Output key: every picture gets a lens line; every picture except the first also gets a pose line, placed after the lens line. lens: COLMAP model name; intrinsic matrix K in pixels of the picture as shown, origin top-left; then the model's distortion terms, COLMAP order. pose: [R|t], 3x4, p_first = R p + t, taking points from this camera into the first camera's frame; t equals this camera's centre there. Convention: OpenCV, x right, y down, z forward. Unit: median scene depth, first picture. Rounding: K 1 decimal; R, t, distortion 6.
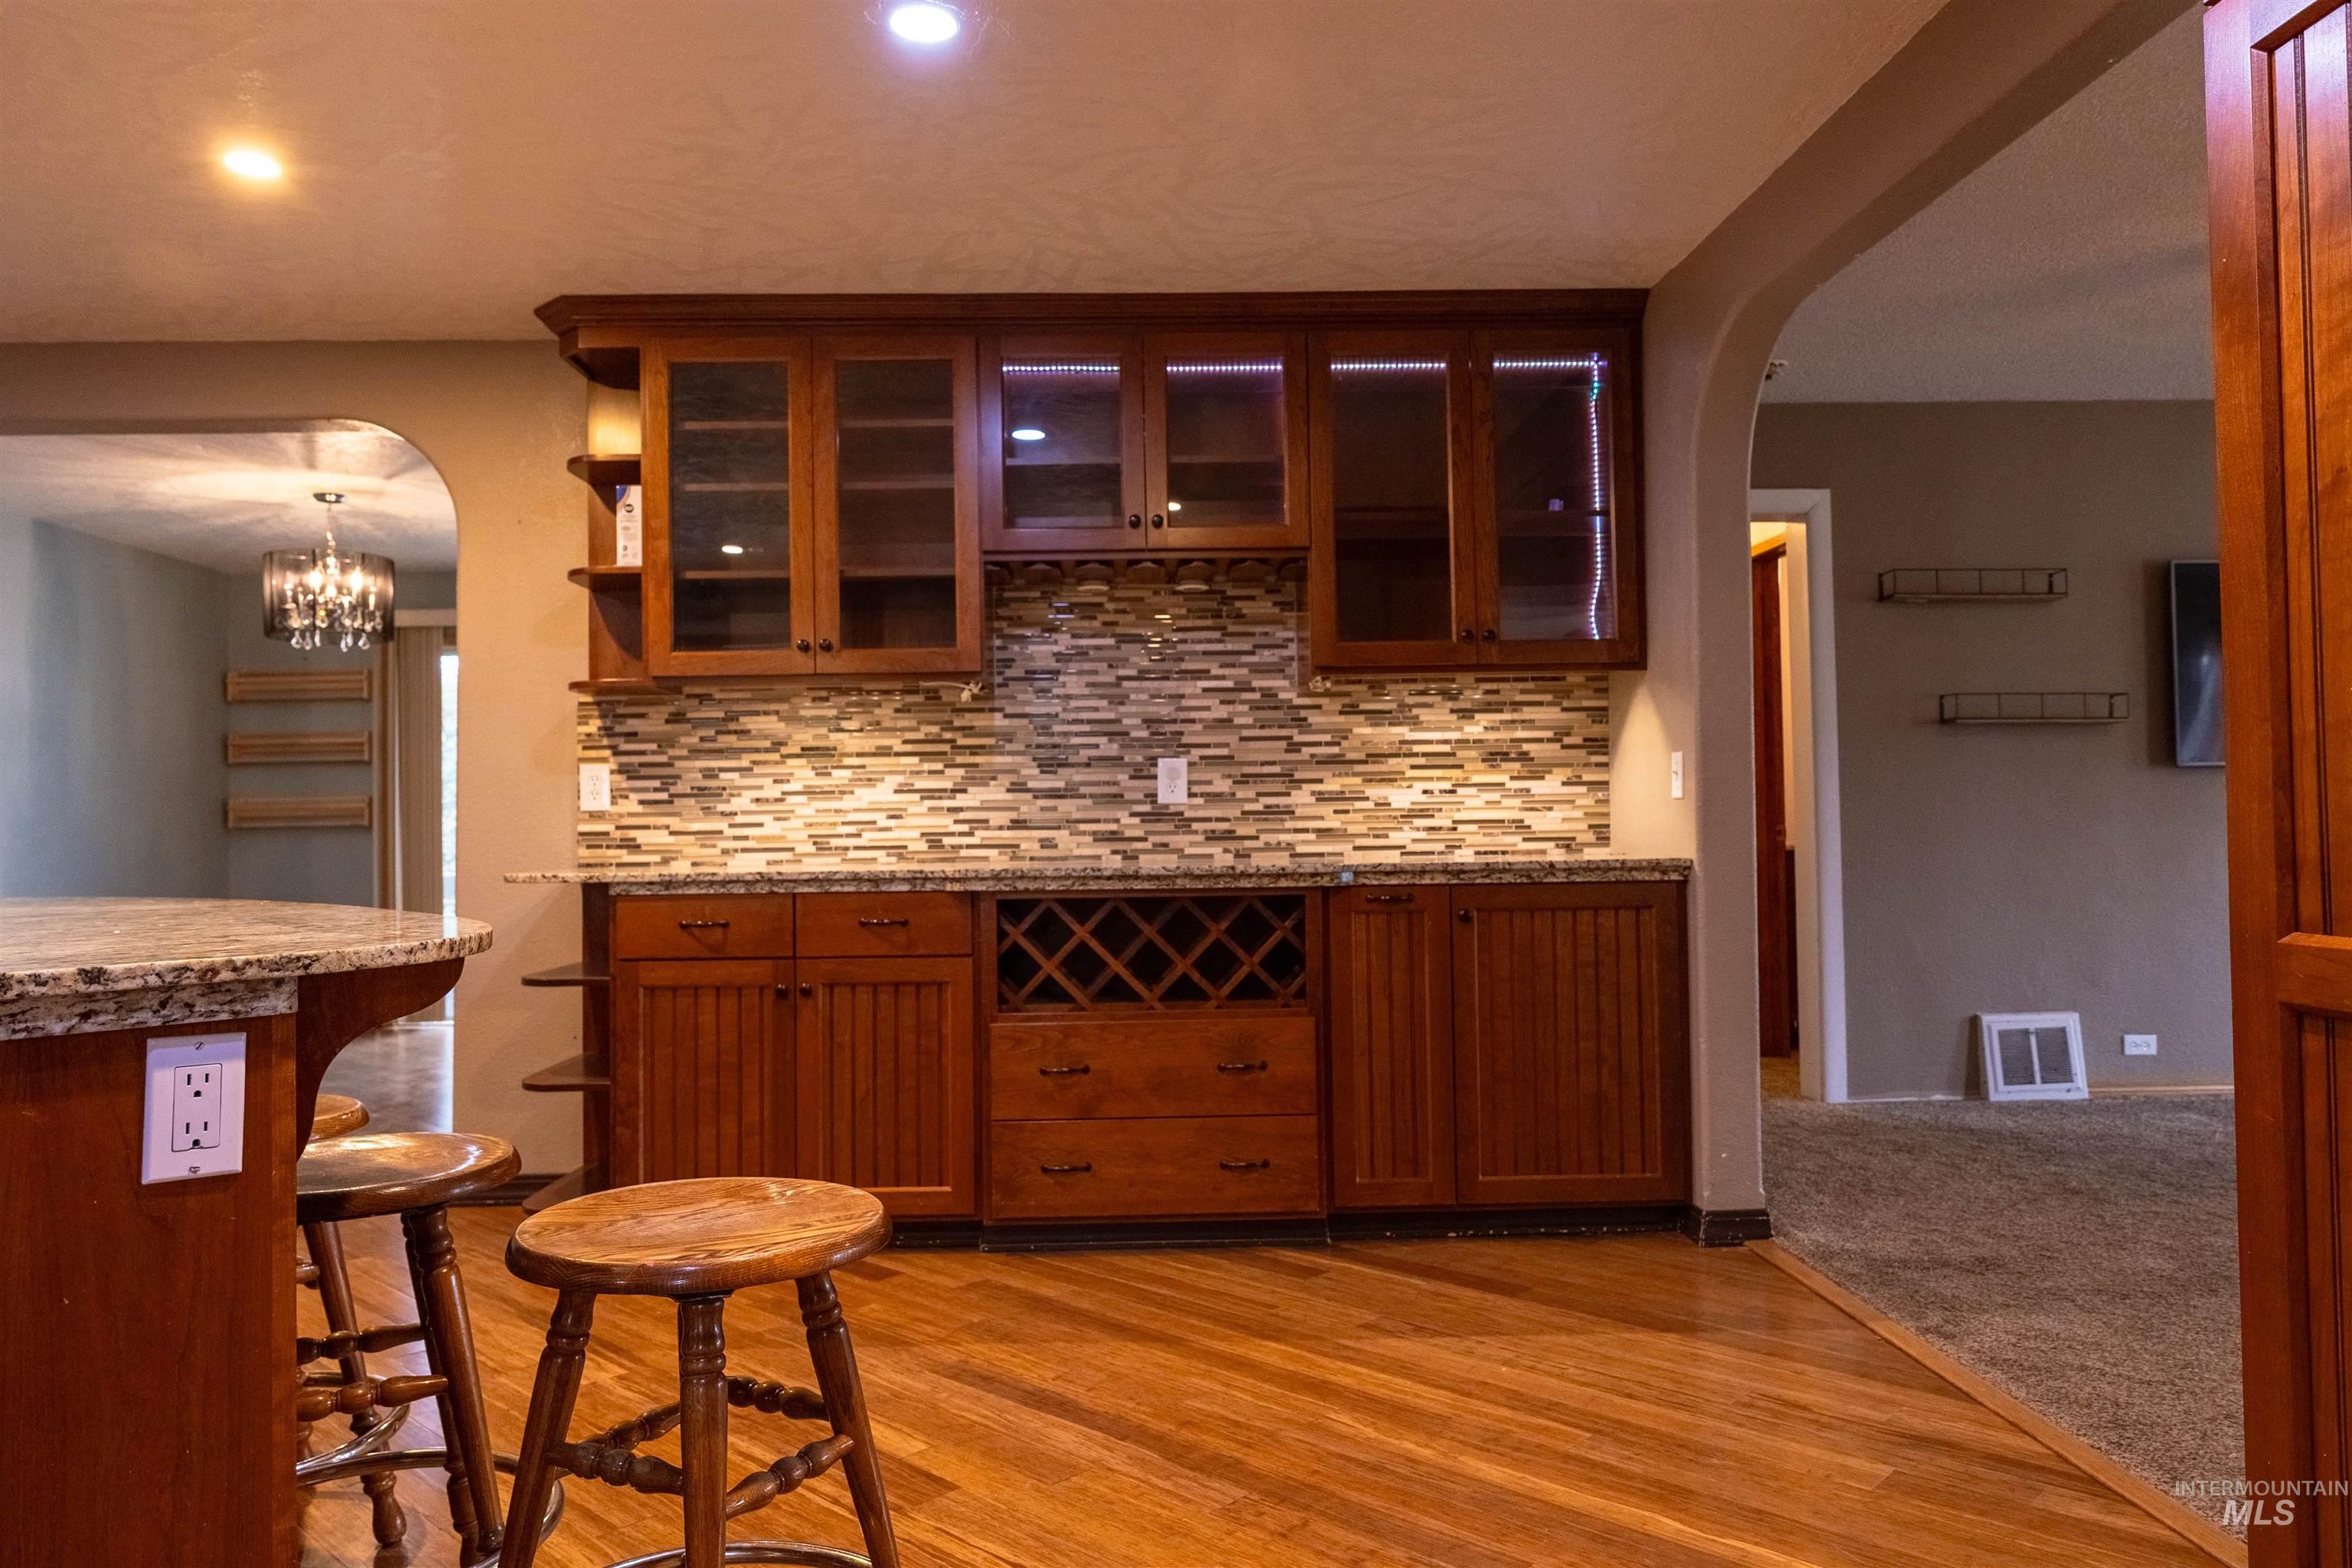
lens RADIAL K [[1577.3, 0, 1164.7], [0, 1577.3, 776.1], [0, 0, 1]] dist [-0.002196, 0.002030]
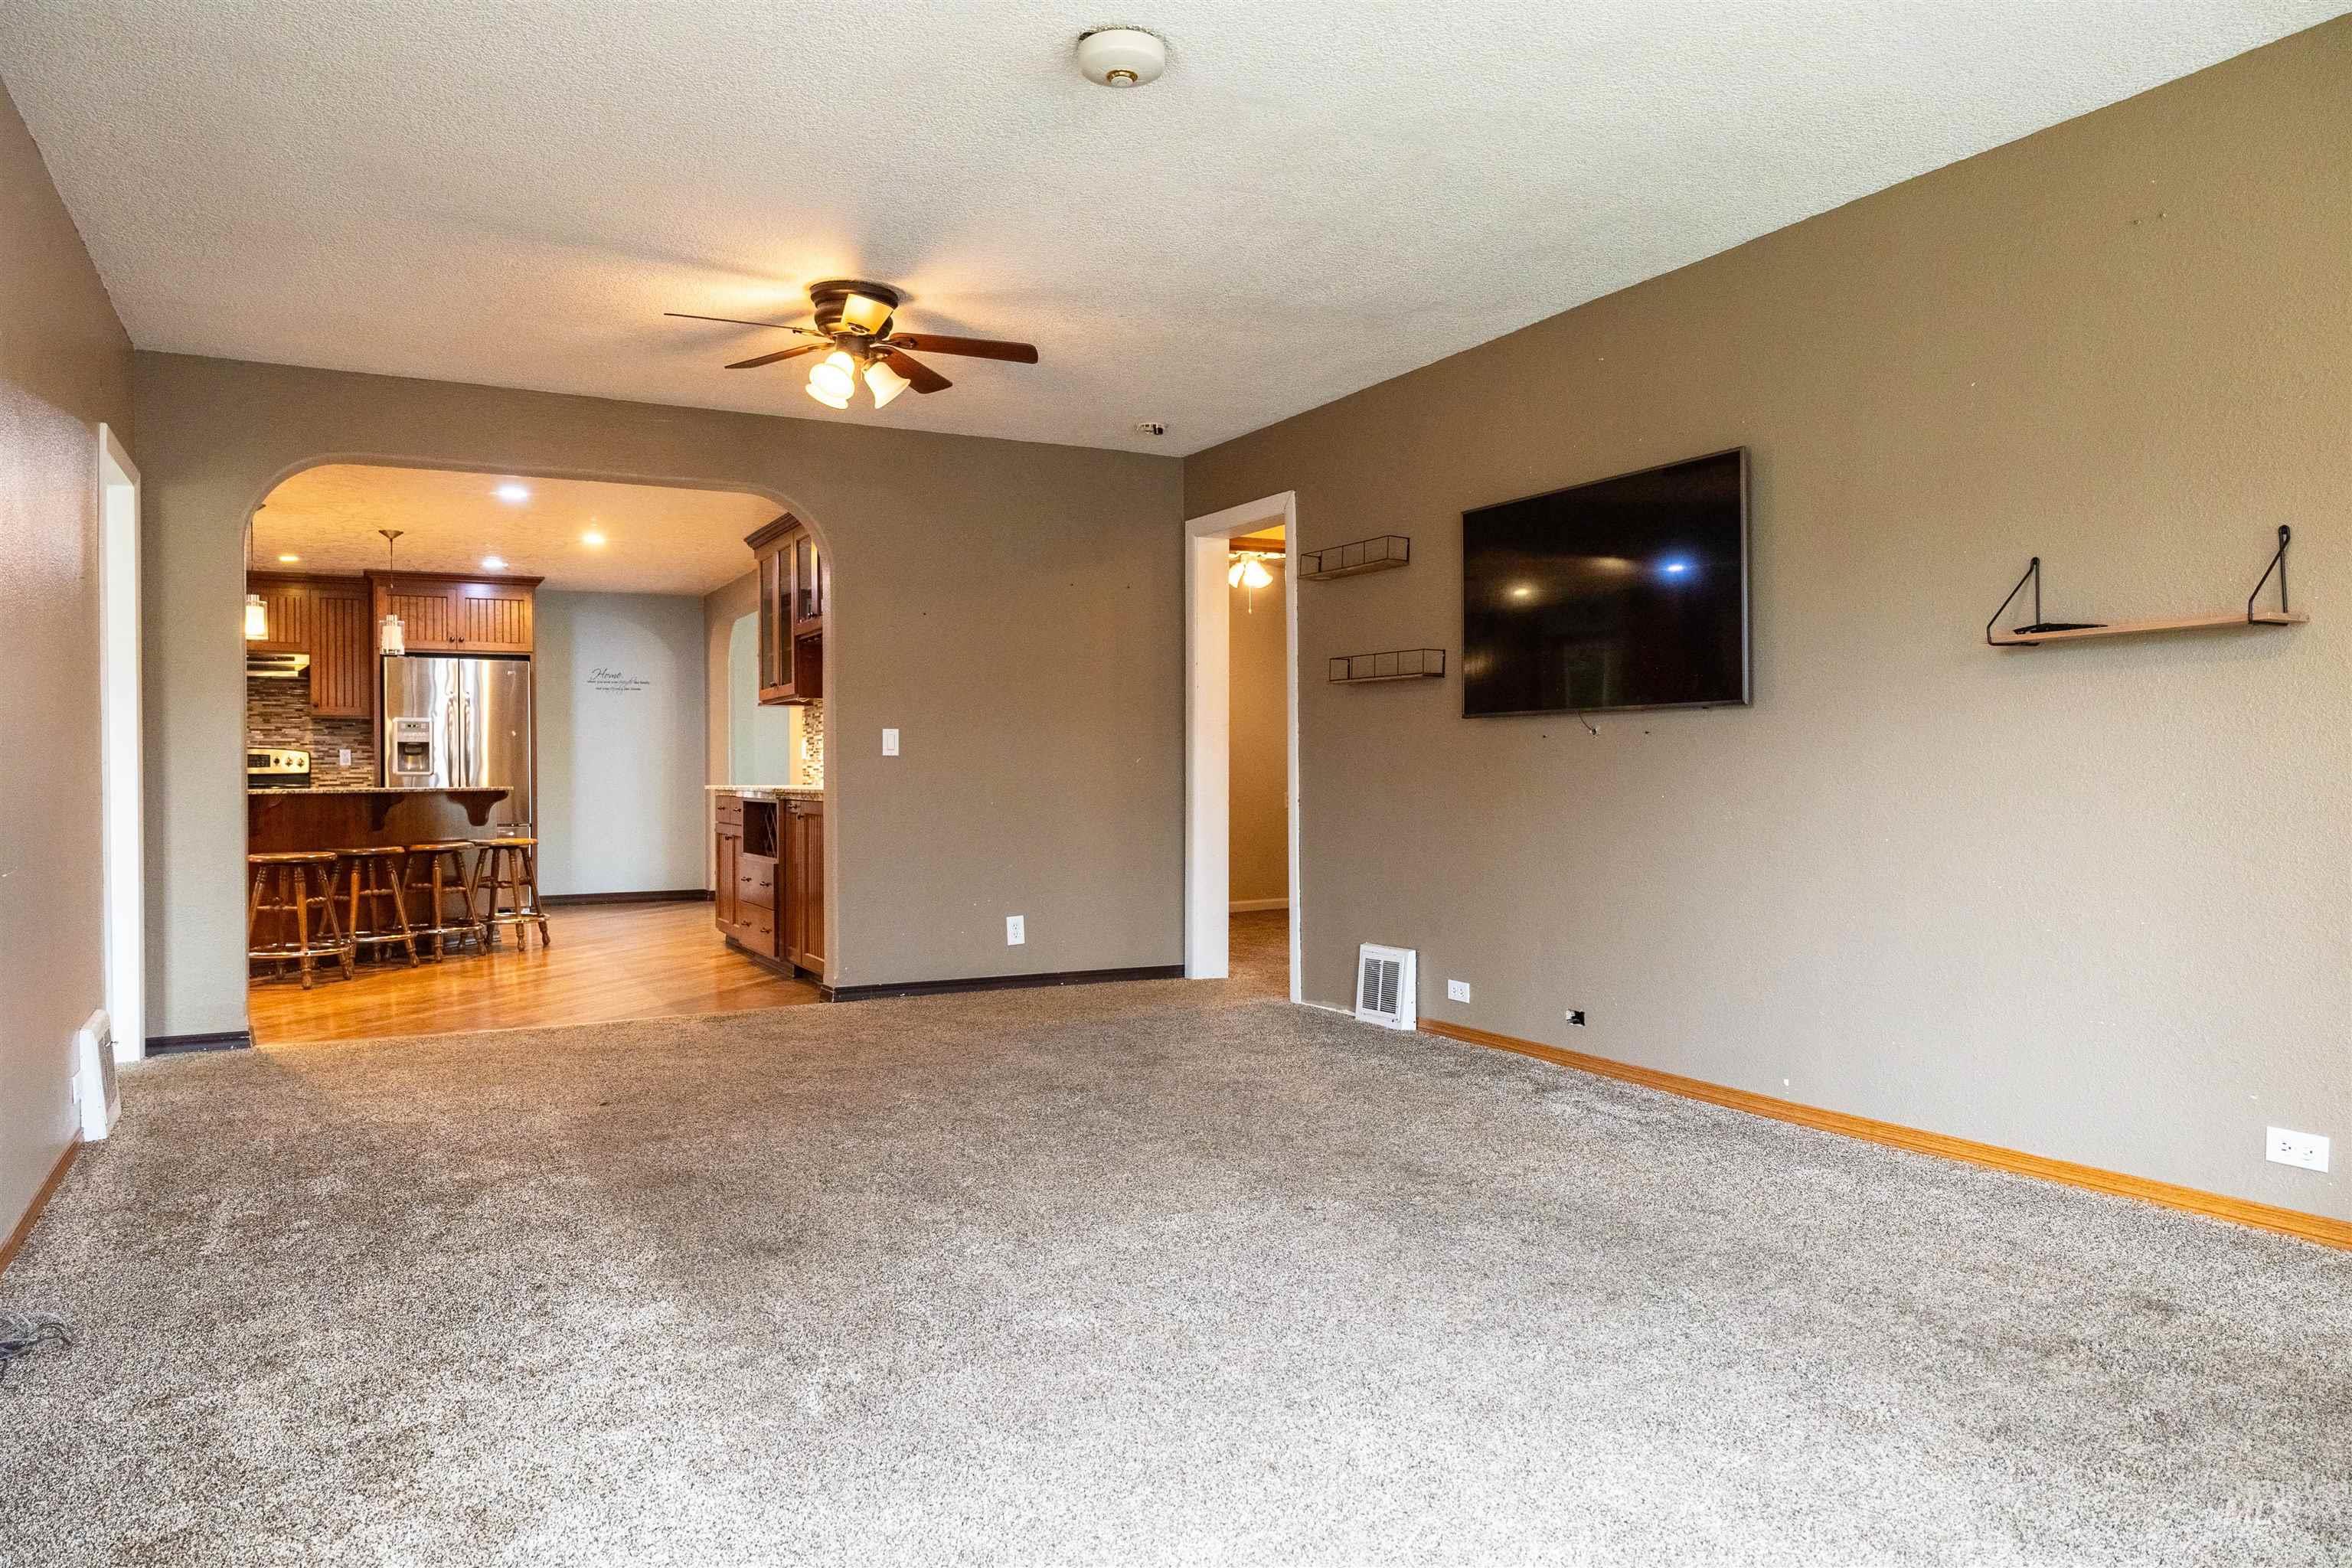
lens RADIAL K [[1577.3, 0, 1164.7], [0, 1577.3, 776.1], [0, 0, 1]] dist [-0.002196, 0.002030]
pose [[0.431886, 0.014405, -0.901813, 1.847612], [0.027282, 0.999206, 0.029026, -0.004578], [0.901516, -0.037139, 0.431150, 0.498597]]
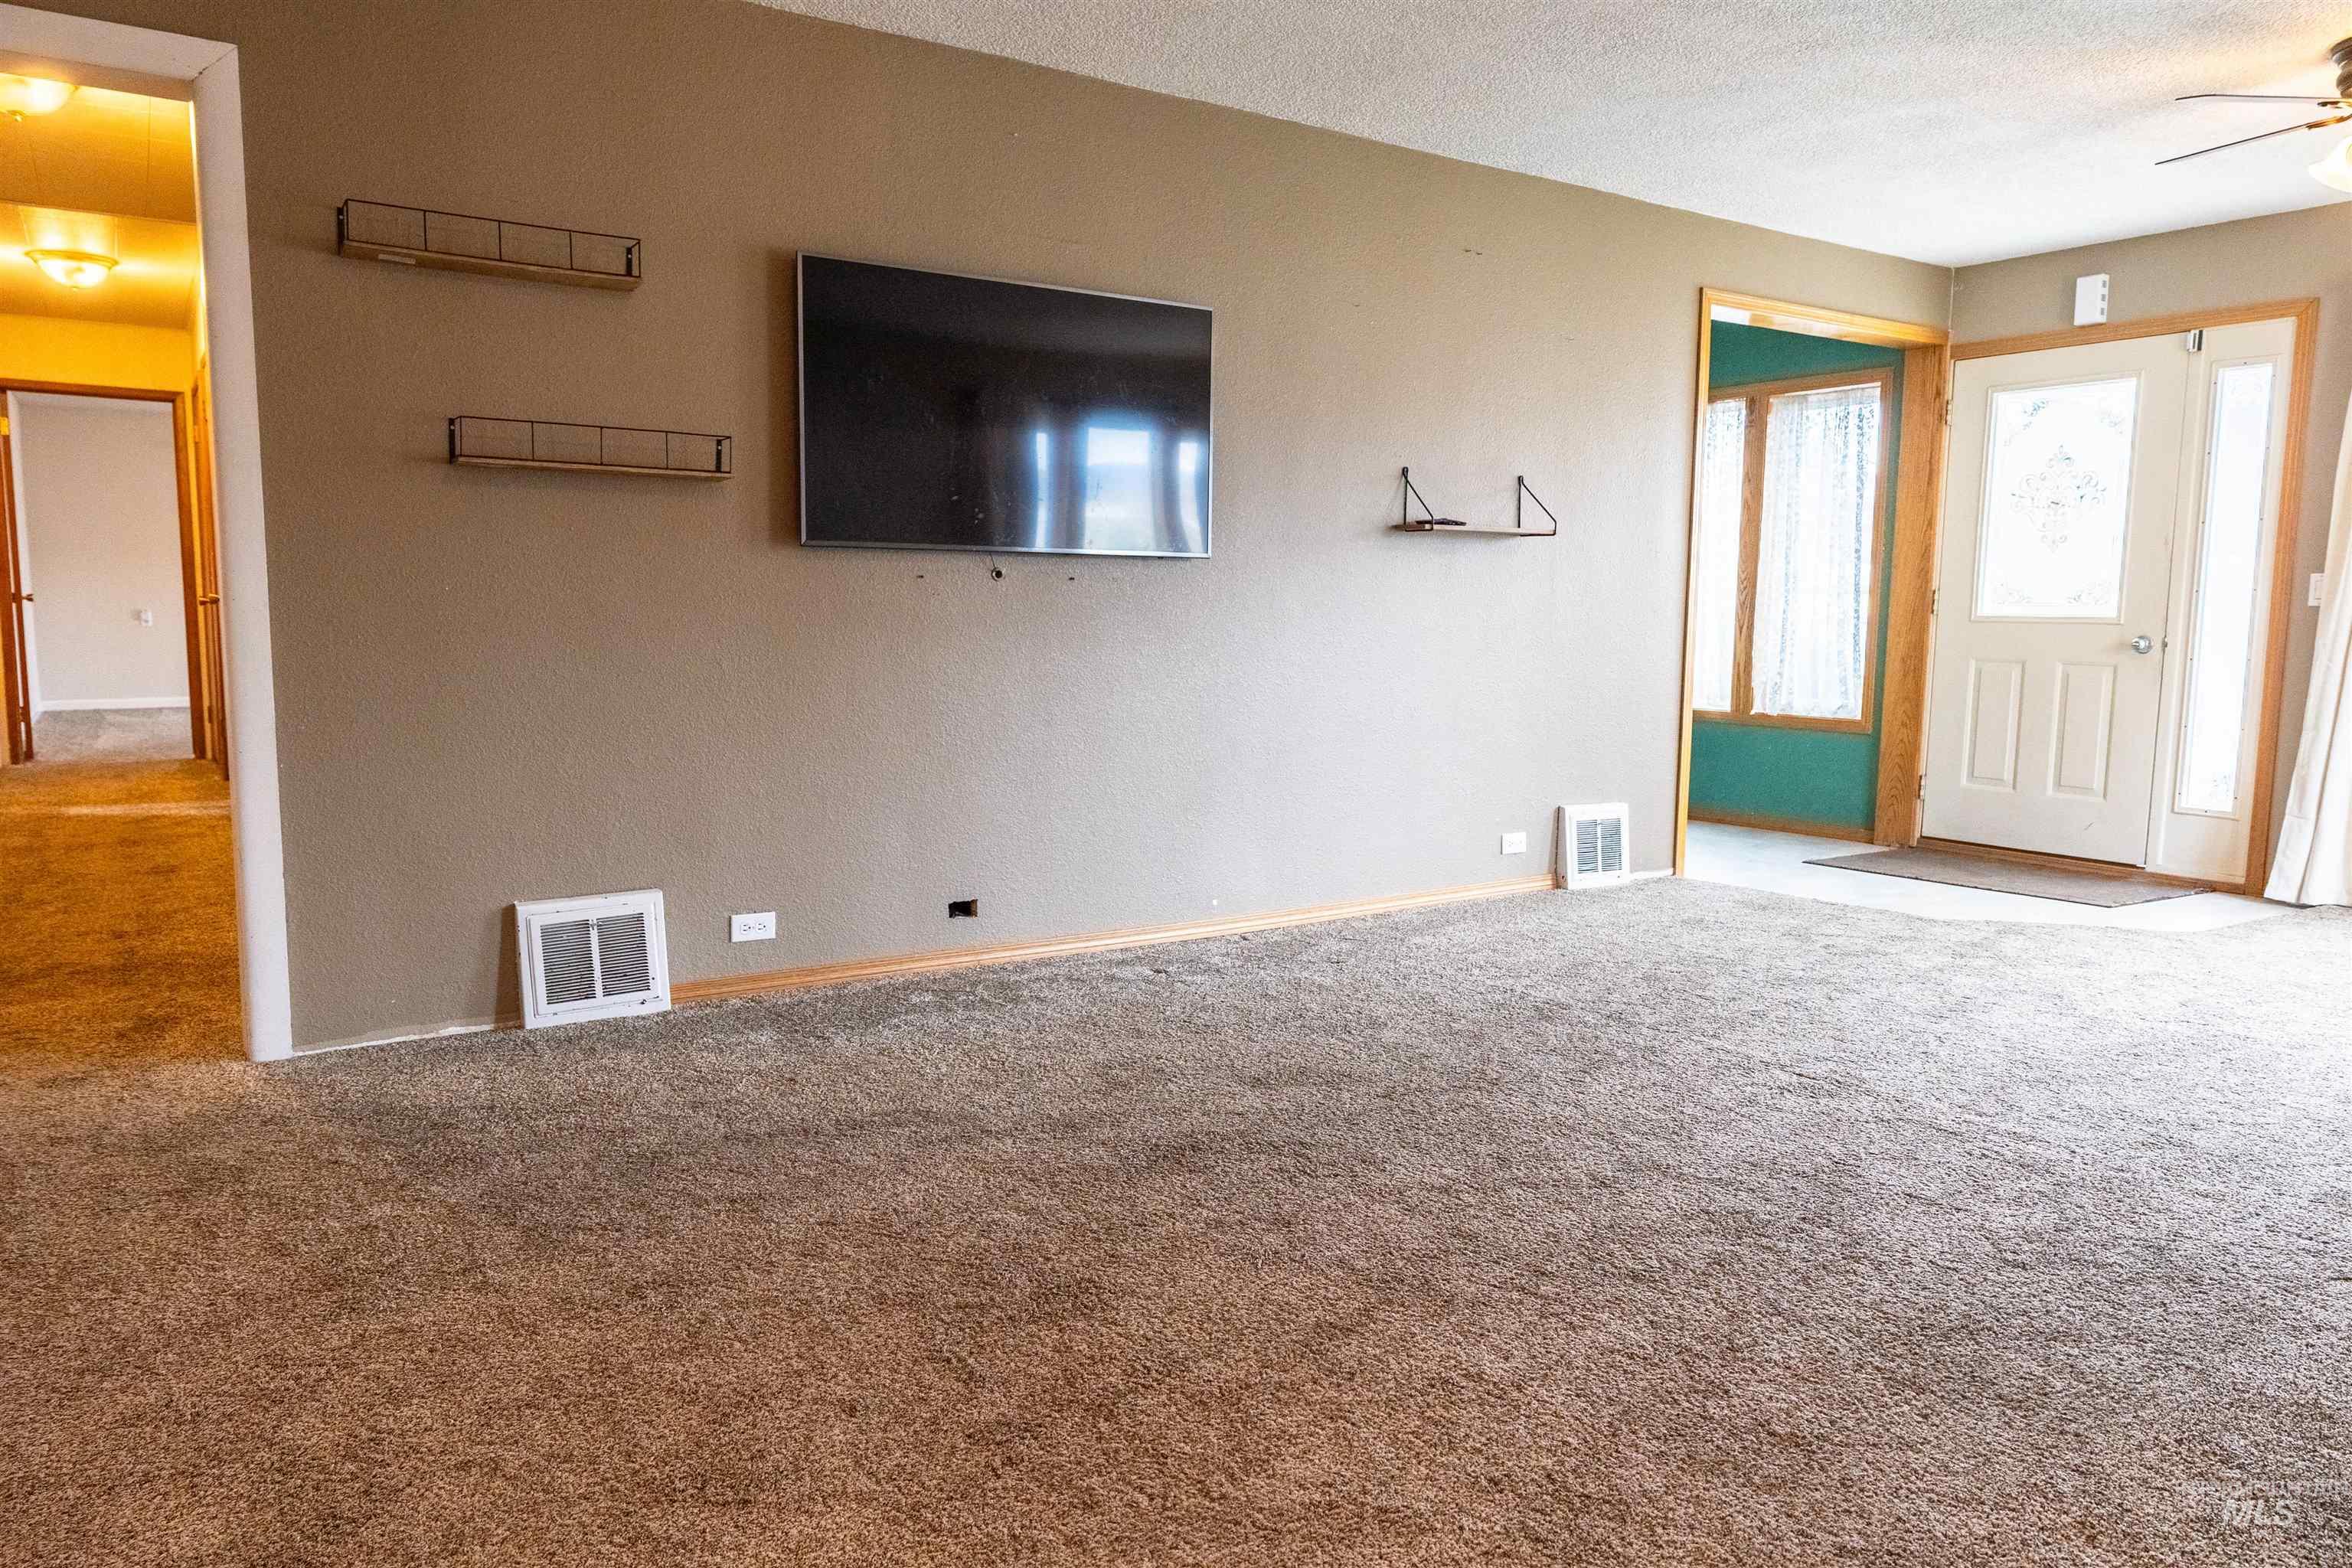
lens RADIAL K [[1577.3, 0, 1164.7], [0, 1577.3, 776.1], [0, 0, 1]] dist [-0.002196, 0.002030]
pose [[0.850435, -0.035245, 0.524898, 0.506057], [-0.035935, 0.991531, 0.124800, 0.003135], [-0.524852, -0.124996, 0.841966, 0.368524]]
